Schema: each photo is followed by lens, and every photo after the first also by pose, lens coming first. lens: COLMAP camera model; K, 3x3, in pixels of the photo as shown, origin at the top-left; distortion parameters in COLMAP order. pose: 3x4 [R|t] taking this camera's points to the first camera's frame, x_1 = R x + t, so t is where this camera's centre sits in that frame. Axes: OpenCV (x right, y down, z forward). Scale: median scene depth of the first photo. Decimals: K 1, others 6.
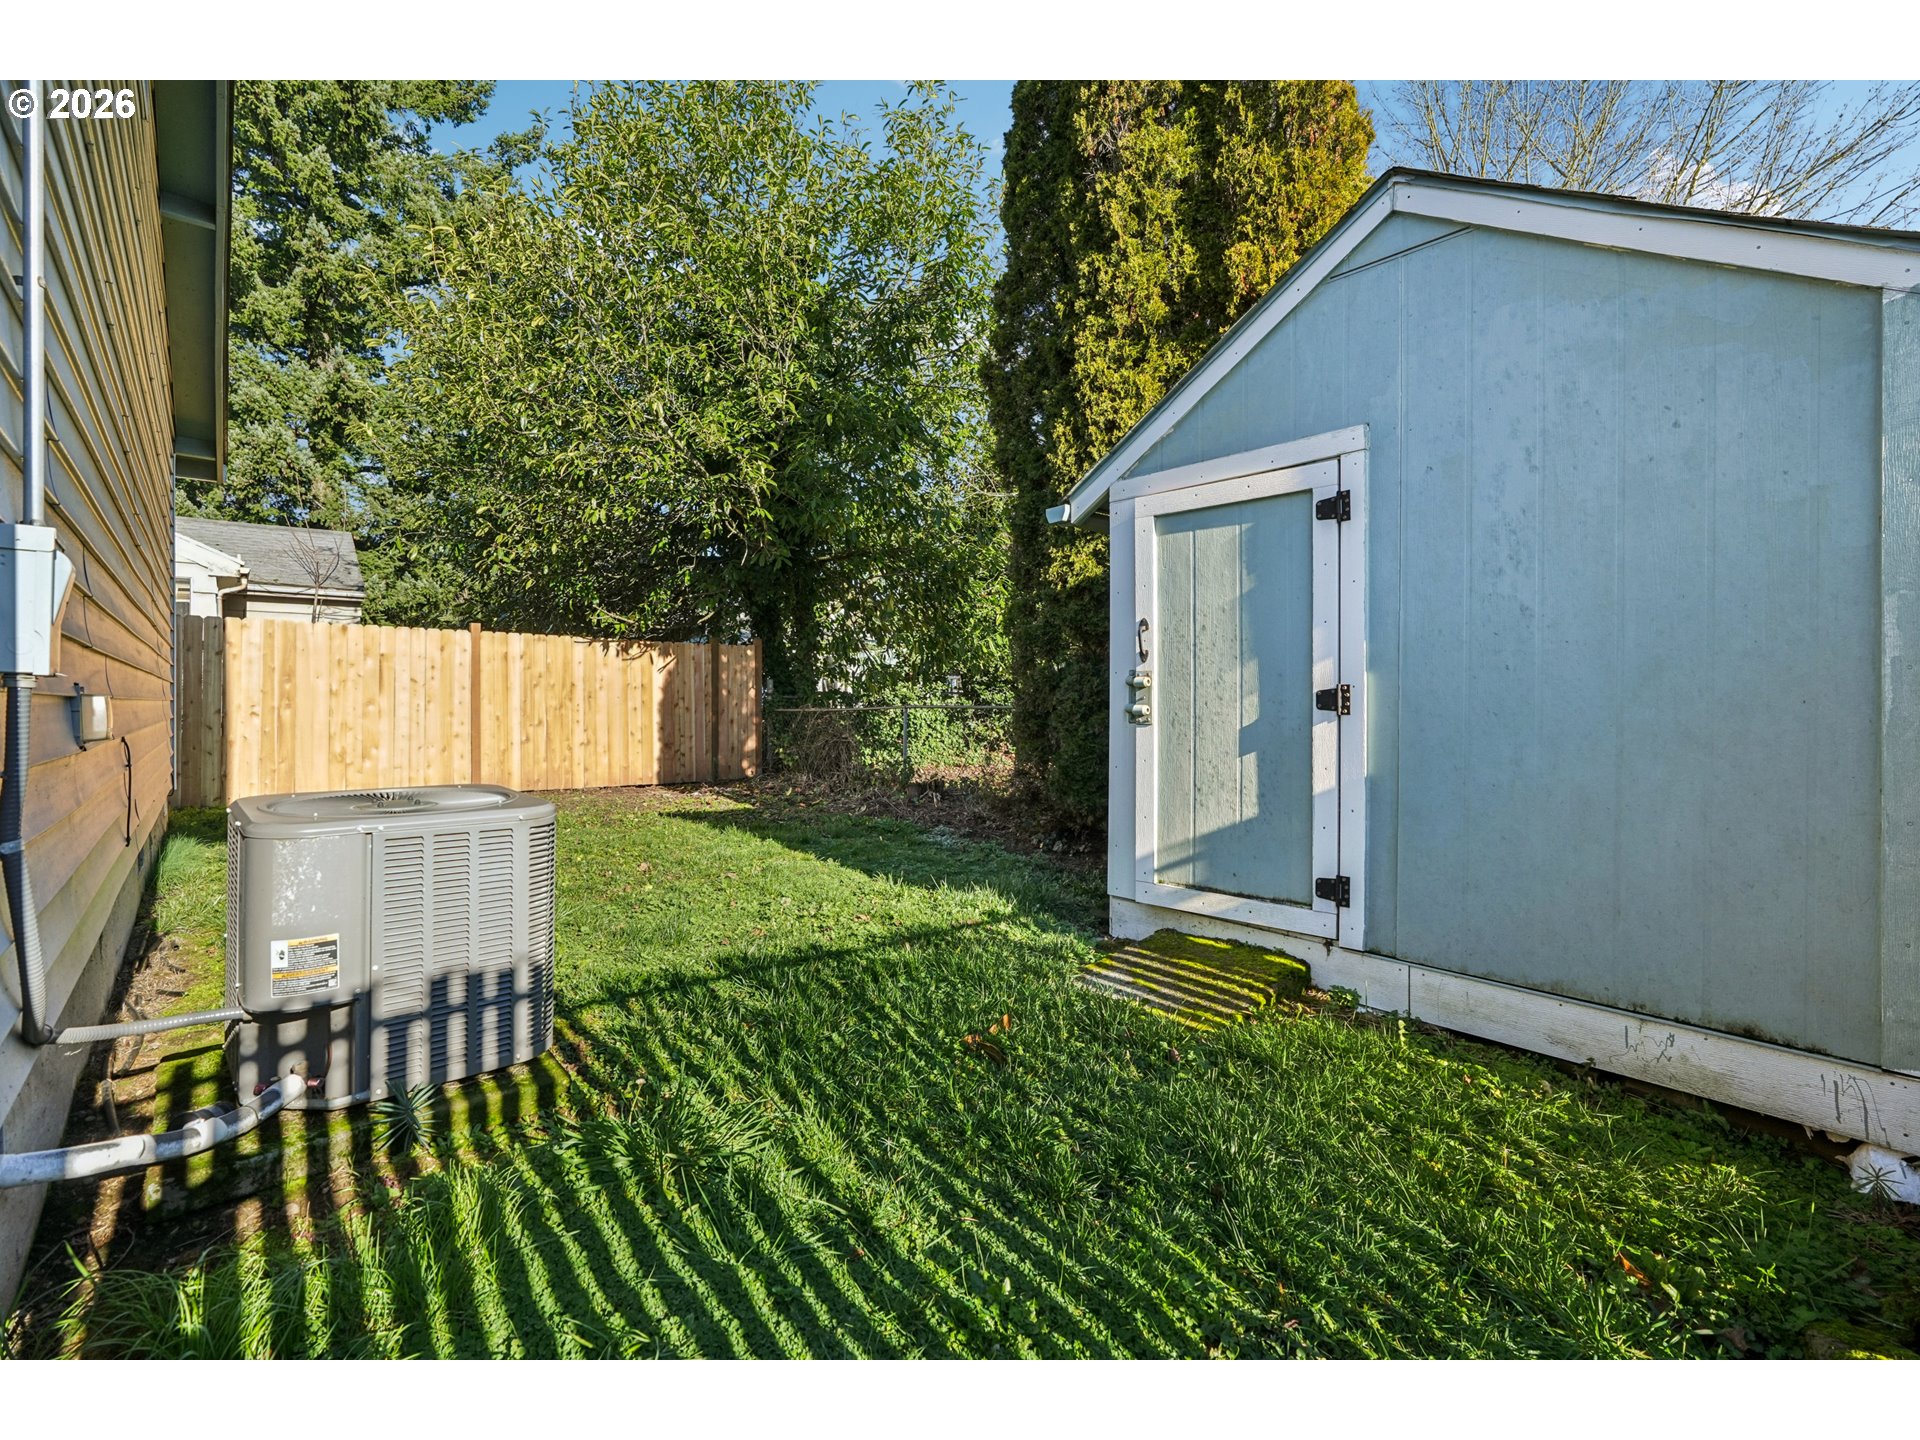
lens RADIAL K [[862.9, 0, 957.4], [0, 862.9, 699.7], [0, 0, 1]] dist [-0.014550, 0.006139]
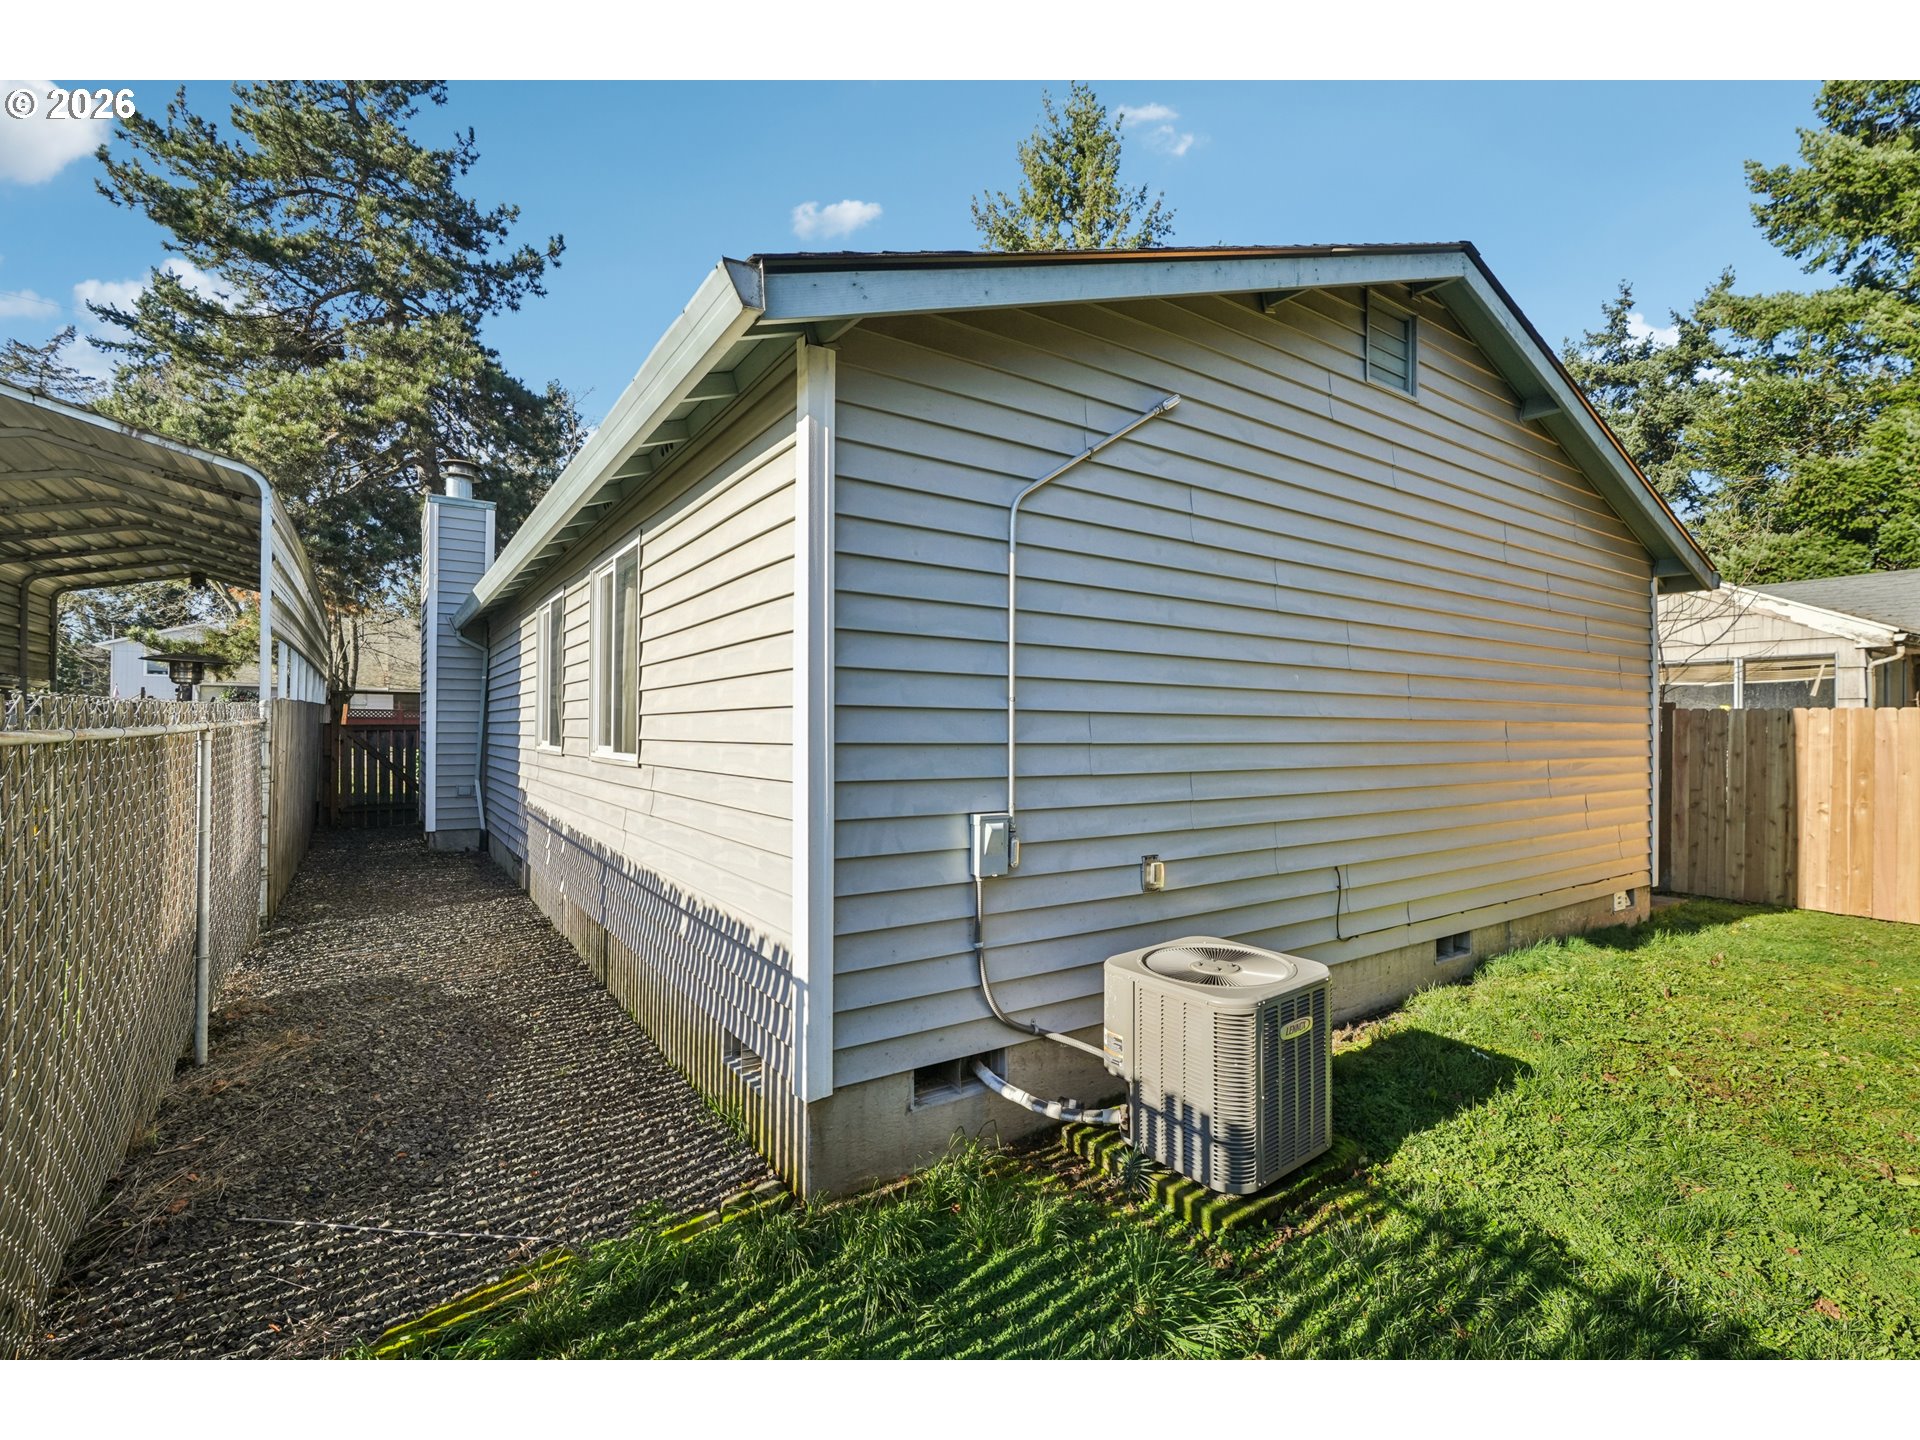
lens RADIAL K [[862.9, 0, 959.5], [0, 862.9, 723.7], [0, 0, 1]] dist [-0.014550, 0.006139]
pose [[-0.120858, -0.010489, -0.992614, 0.553099], [-0.002930, 0.999944, -0.010210, -0.177743], [0.992665, 0.001674, -0.120882, 0.521786]]
